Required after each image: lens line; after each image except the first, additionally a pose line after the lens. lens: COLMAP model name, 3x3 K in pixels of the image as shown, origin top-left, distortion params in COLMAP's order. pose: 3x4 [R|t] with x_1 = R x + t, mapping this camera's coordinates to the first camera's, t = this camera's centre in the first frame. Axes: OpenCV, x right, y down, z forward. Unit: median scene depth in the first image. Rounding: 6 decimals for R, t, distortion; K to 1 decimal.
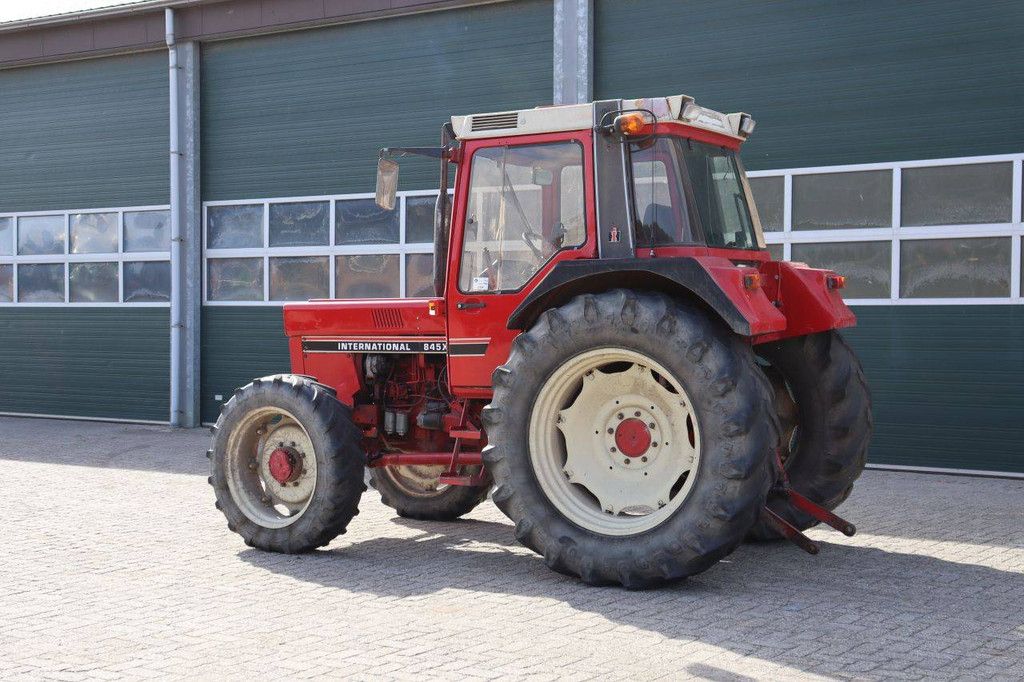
lens RADIAL K [[1532.0, 0, 512.0], [0, 1532.0, 341.0], [0, 0, 1]] dist [0.104973, 0.124545]
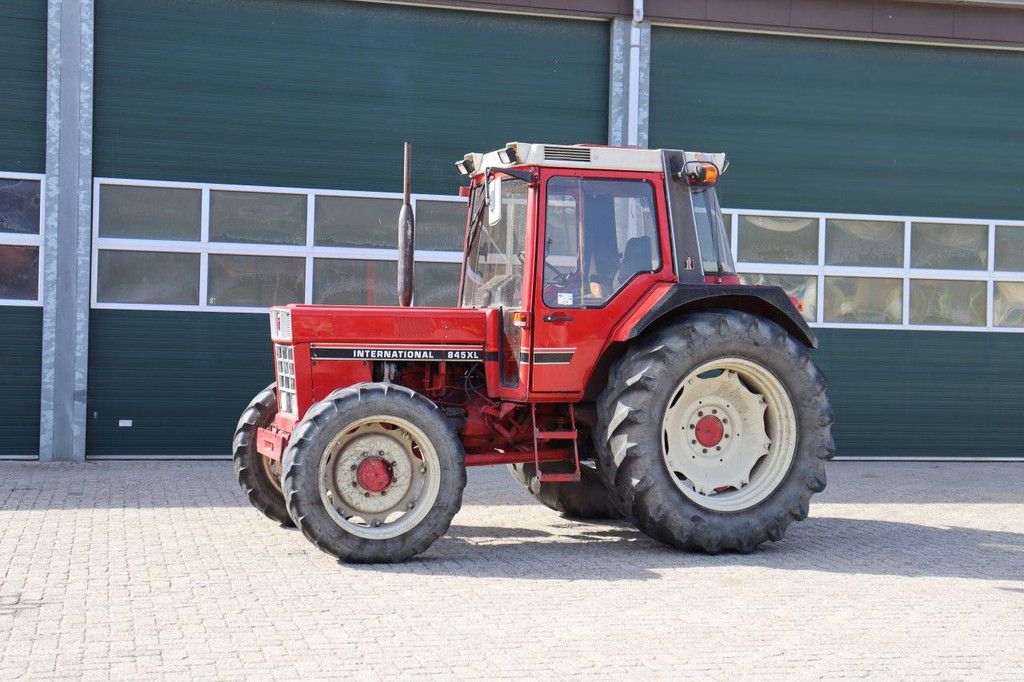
lens RADIAL K [[1532.0, 0, 512.0], [0, 1532.0, 341.0], [0, 0, 1]] dist [0.104973, 0.124545]
pose [[0.634439, 0.009698, 0.772913, -0.935663], [-0.010140, 0.999940, -0.004222, -0.001851], [-0.772907, -0.005159, 0.634499, 0.337547]]
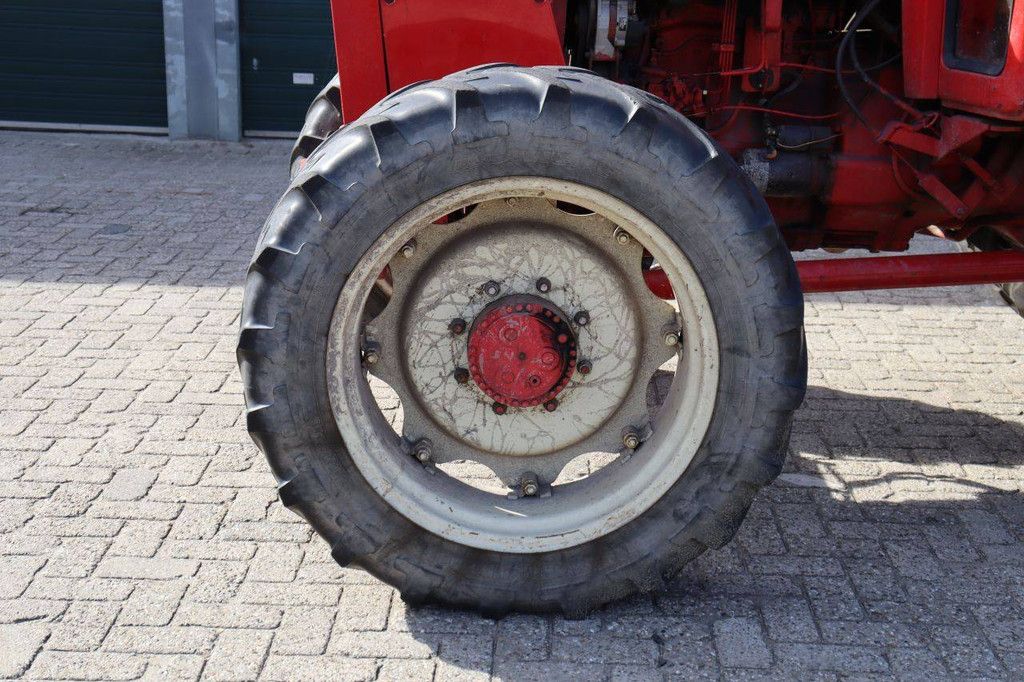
lens RADIAL K [[1532.0, 0, 512.0], [0, 1532.0, 341.0], [0, 0, 1]] dist [0.104973, 0.124545]
pose [[0.823726, -0.130914, 0.551667, -0.357803], [-0.012242, 0.968645, 0.248145, -0.001426], [-0.566855, -0.211157, 0.796296, 0.816847]]
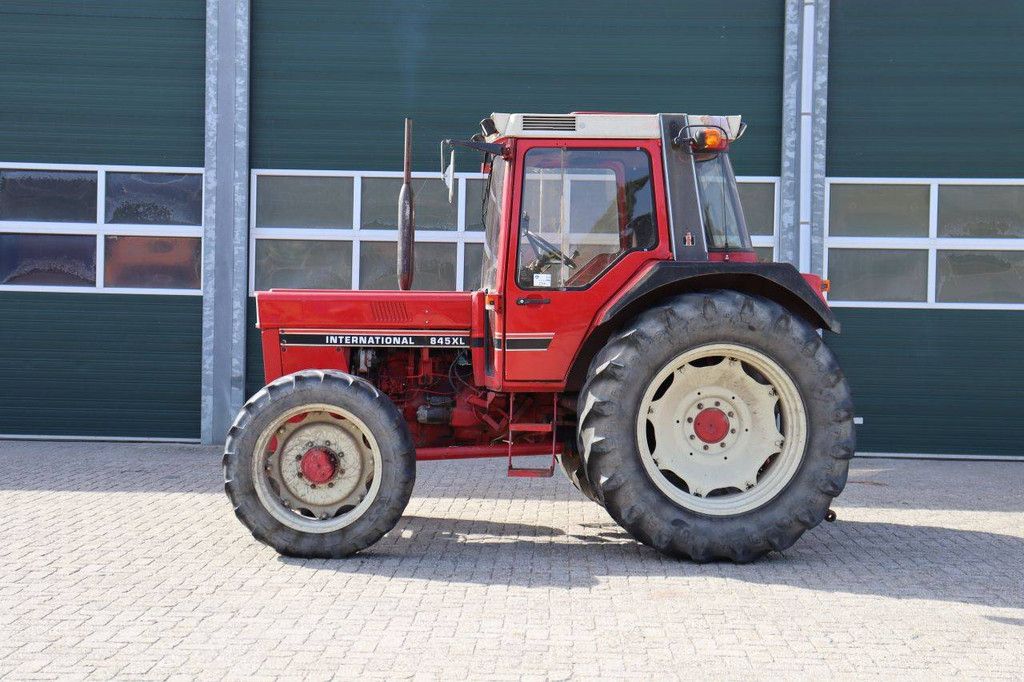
lens RADIAL K [[1532.0, 0, 512.0], [0, 1532.0, 341.0], [0, 0, 1]] dist [0.104973, 0.124545]
pose [[0.832516, 0.003427, 0.553991, -0.628049], [-0.007747, 0.999955, 0.005456, -0.002140], [-0.553947, -0.008834, 0.832505, 0.162317]]
